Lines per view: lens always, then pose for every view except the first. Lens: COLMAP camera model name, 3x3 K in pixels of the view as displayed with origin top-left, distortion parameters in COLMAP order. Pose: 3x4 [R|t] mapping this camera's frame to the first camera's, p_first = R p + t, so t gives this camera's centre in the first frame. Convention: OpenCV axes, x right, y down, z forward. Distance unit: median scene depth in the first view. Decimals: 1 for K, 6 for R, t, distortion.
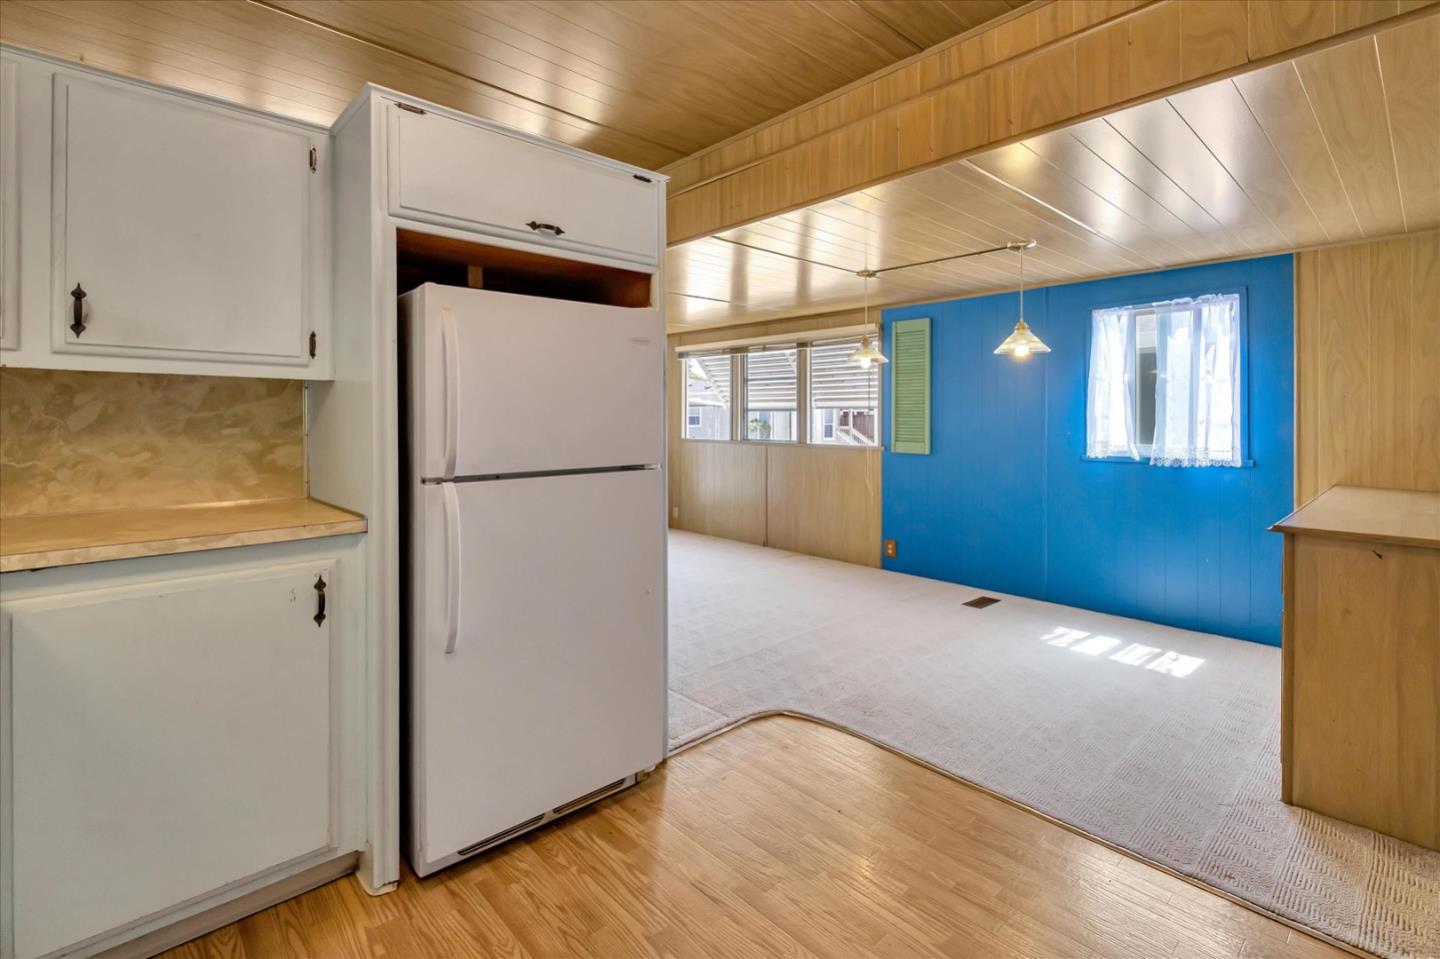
lens RADIAL K [[660.6, 0, 701.4], [0, 660.6, 414.4], [0, 0, 1]] dist [0.002724, -0.004208]
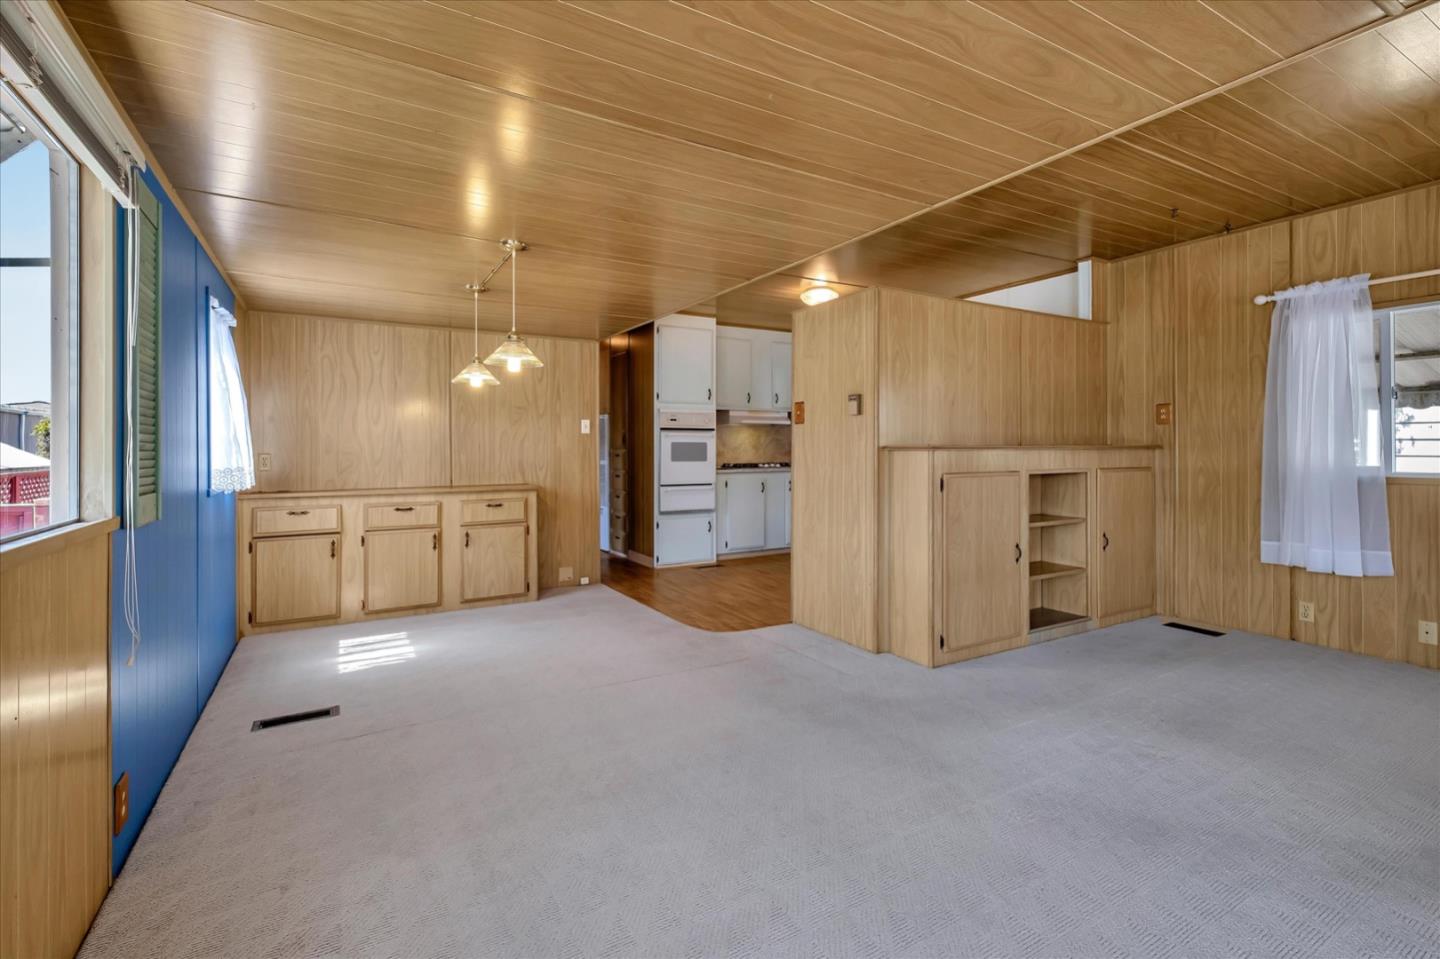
lens RADIAL K [[660.6, 0, 730.5], [0, 660.6, 447.8], [0, 0, 1]] dist [0.002724, -0.004208]
pose [[-0.979618, 0.001591, 0.200863, -0.144443], [0.000707, 0.999990, -0.004472, 0.016901], [-0.200868, -0.004238, -0.979609, 1.525807]]
